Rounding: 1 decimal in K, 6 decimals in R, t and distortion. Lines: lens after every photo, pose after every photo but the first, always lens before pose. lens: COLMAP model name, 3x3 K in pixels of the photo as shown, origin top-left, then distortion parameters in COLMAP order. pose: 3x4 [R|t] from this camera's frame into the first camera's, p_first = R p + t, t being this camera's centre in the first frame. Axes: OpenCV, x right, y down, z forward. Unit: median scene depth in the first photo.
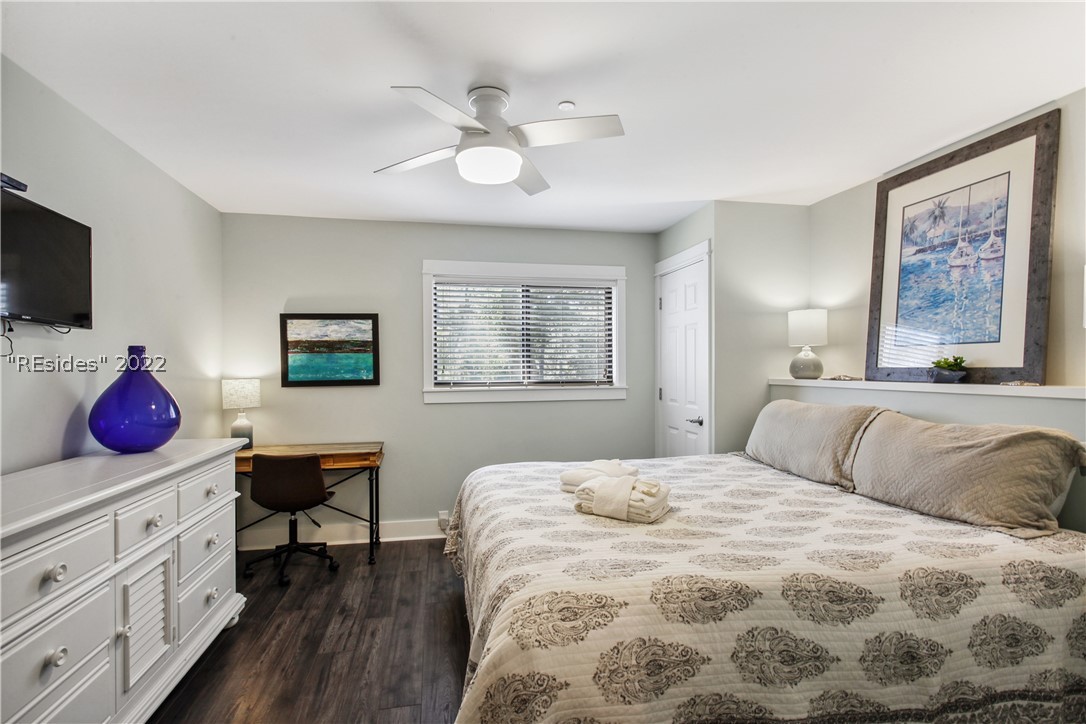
lens RADIAL K [[526.0, 0, 538.3], [0, 526.0, 368.2], [0, 0, 1]] dist [-0.007340, 0.002176]
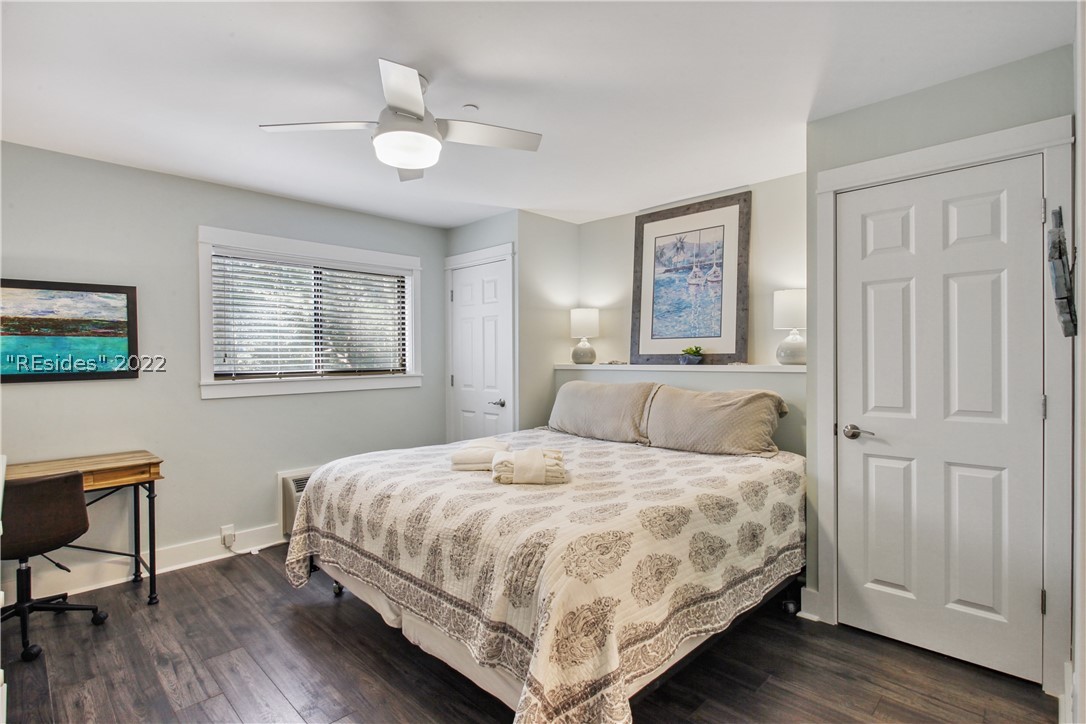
lens RADIAL K [[530.8, 0, 535.2], [0, 530.8, 360.1], [0, 0, 1]] dist [-0.007753, 0.000851]
pose [[0.829186, -0.005473, 0.558946, -0.330617], [0.005038, 0.999985, 0.002318, 0.008327], [-0.558950, 0.000894, 0.829201, 0.023476]]
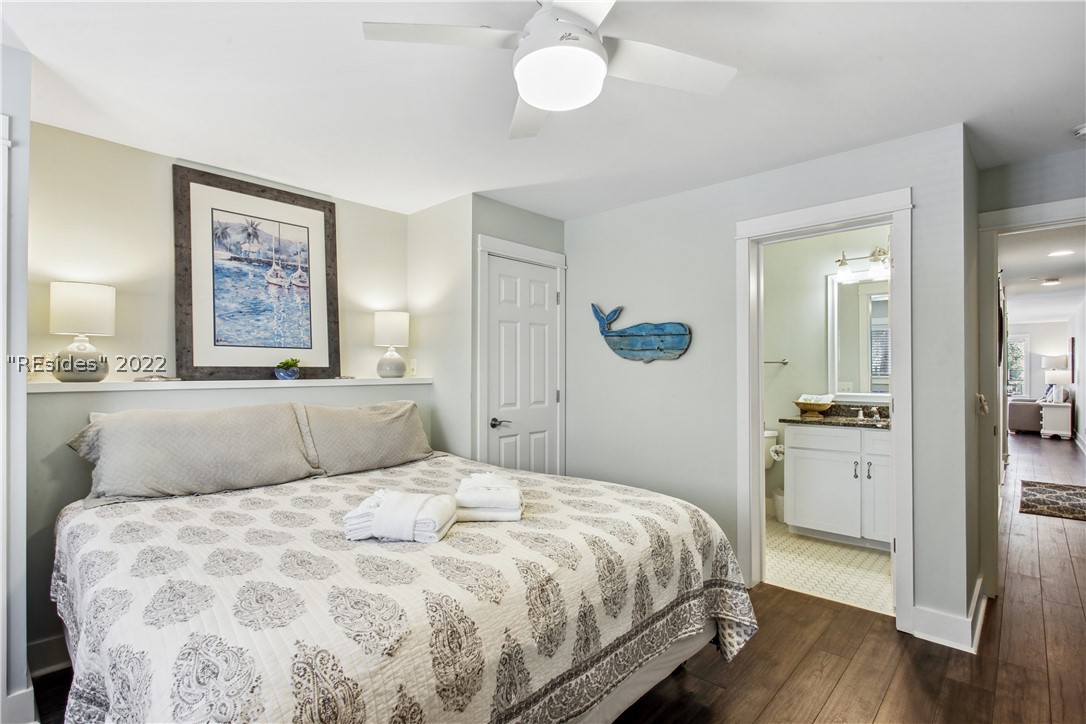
lens RADIAL K [[526.0, 0, 538.3], [0, 526.0, 368.2], [0, 0, 1]] dist [-0.007340, 0.002176]
pose [[-0.585205, 0.006504, 0.810859, -0.474038], [0.003491, 0.999979, -0.005502, 0.009008], [-0.810878, -0.000389, -0.585215, 1.045681]]
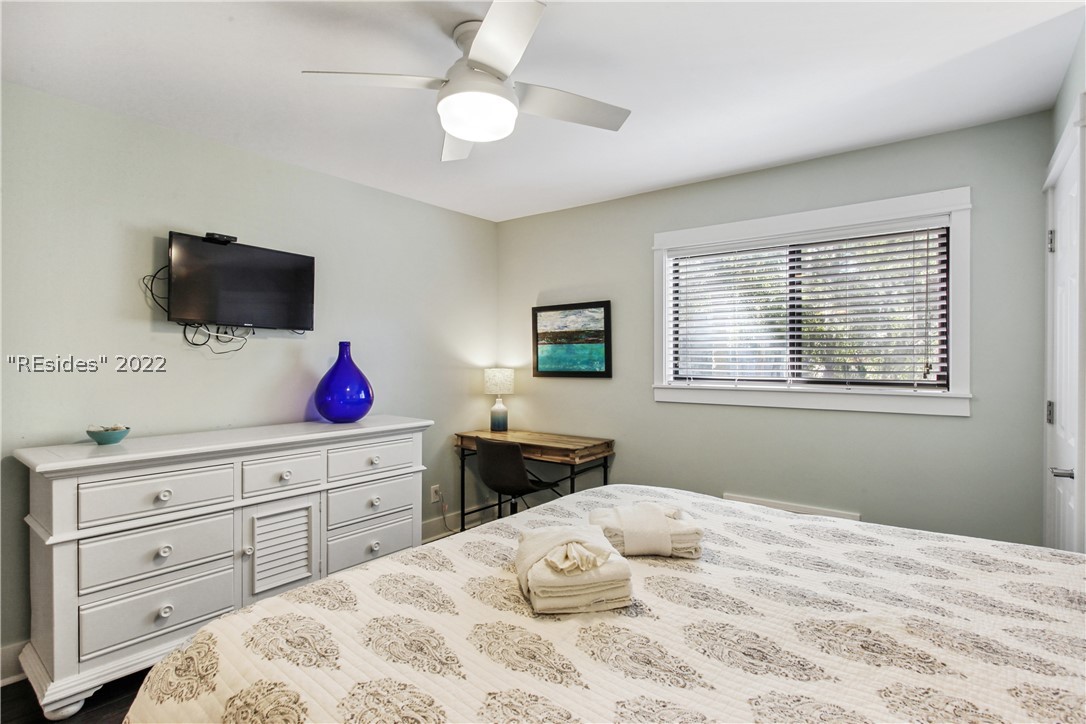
lens RADIAL K [[545.0, 0, 543.0], [0, 545.0, 362.0], [0, 0, 1]] dist [-0.009353, 0.000504]
pose [[0.651819, 0.011768, -0.758284, 0.453588], [-0.005256, 0.999926, 0.010999, -0.007475], [0.758357, -0.003184, 0.651832, 0.376879]]
